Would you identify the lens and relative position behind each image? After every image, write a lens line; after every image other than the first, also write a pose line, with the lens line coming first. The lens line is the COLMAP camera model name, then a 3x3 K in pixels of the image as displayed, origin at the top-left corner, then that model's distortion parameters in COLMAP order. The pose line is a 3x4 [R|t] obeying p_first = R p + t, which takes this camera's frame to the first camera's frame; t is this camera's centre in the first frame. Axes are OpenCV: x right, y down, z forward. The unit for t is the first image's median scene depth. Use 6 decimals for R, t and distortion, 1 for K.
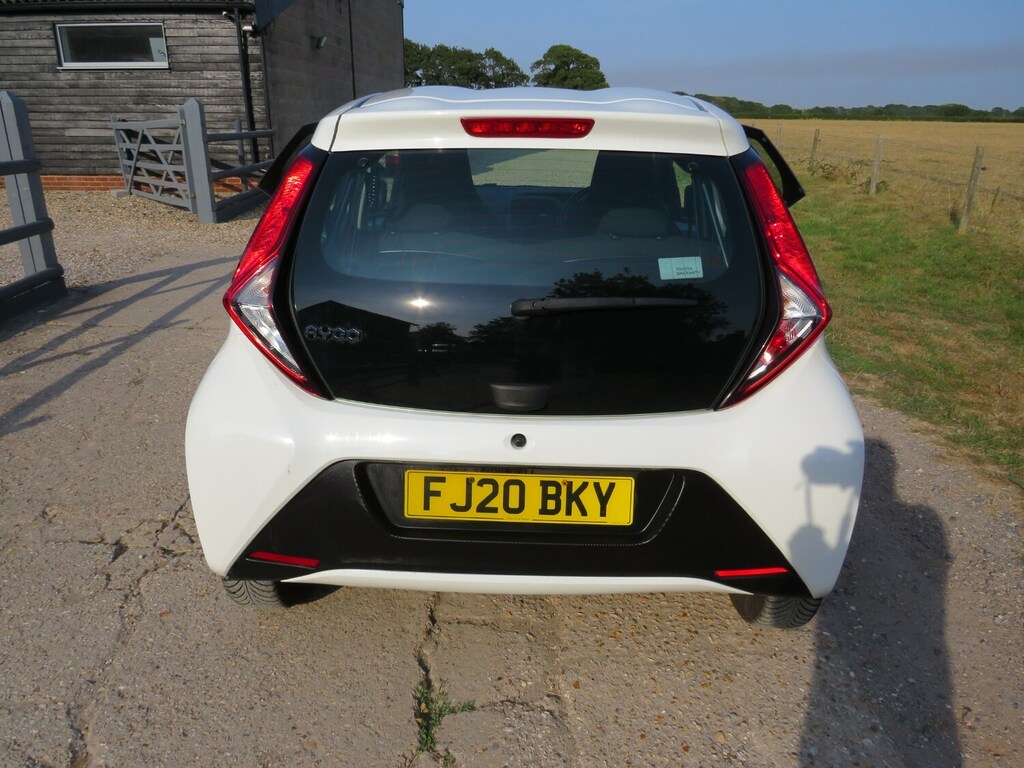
lens RADIAL K [[717.3, 0, 505.6], [0, 717.3, 382.1], [0, 0, 1]] dist [-0.022215, -0.011801]
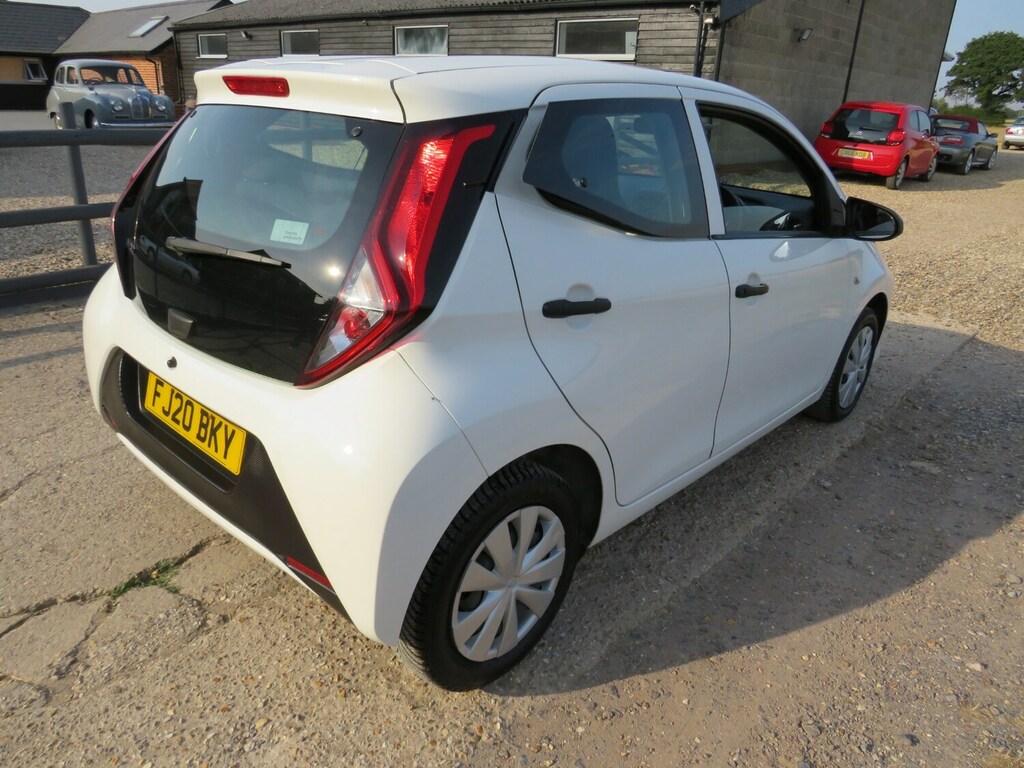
lens RADIAL K [[721.4, 0, 505.3], [0, 721.4, 384.1], [0, 0, 1]] dist [-0.038075, 0.029571]
pose [[0.758932, 0.261988, -0.596142, 0.156982], [-0.260728, 0.961163, 0.090478, -0.017770], [0.596694, 0.086765, 0.797765, 0.060356]]
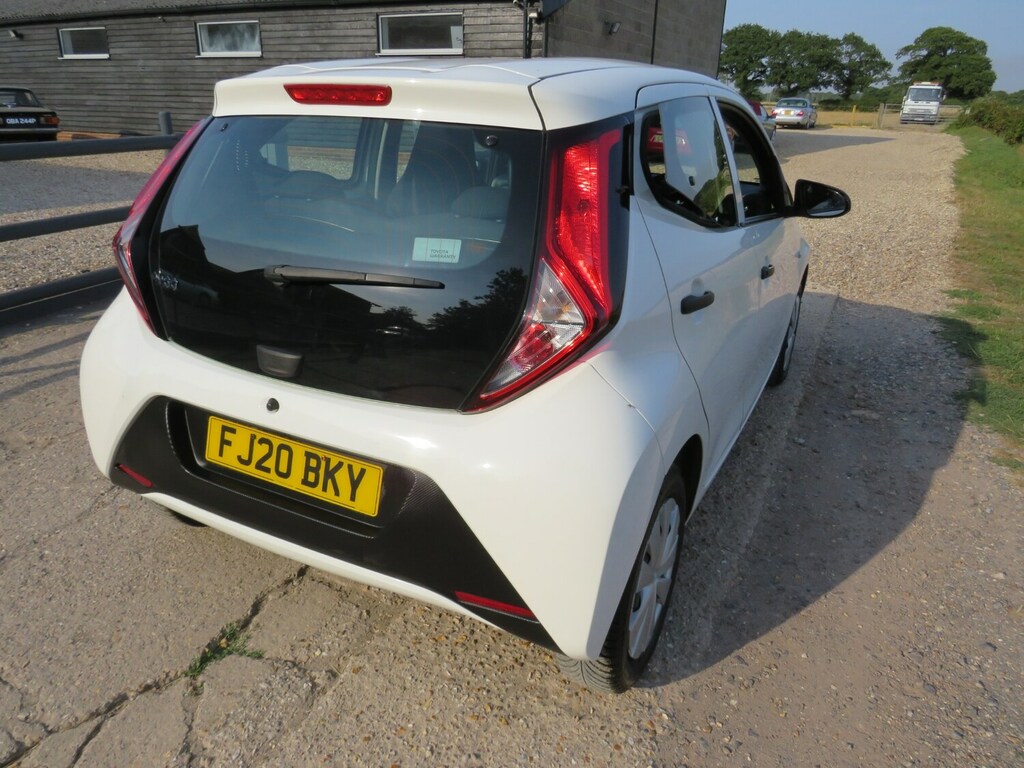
lens RADIAL K [[719.9, 0, 503.1], [0, 719.9, 383.4], [0, 0, 1]] dist [-0.022026, 0.000344]
pose [[0.903183, 0.164806, -0.396357, 0.101878], [-0.159444, 0.986102, 0.046696, -0.006808], [0.398544, 0.021022, 0.916908, 0.029024]]
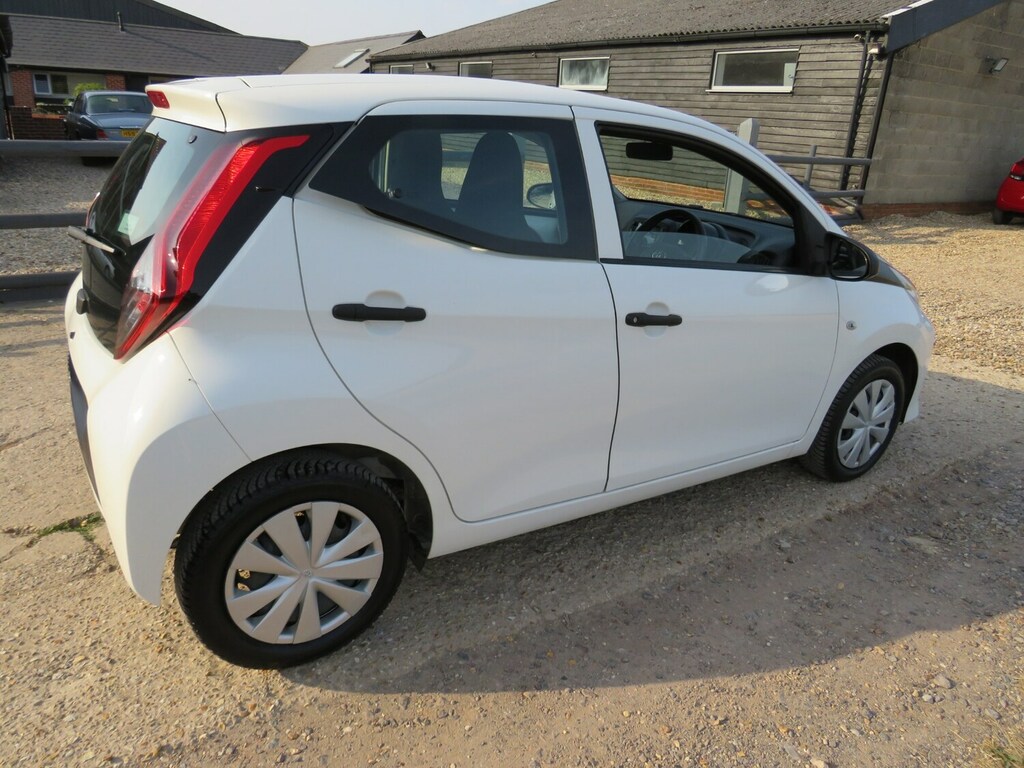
lens RADIAL K [[718.2, 0, 501.4], [0, 718.2, 382.7], [0, 0, 1]] dist [-0.033796, 0.030075]
pose [[0.567224, 0.307885, -0.763848, 0.210903], [-0.338713, 0.932631, 0.124391, -0.037353], [0.750686, 0.188168, 0.633295, 0.112390]]
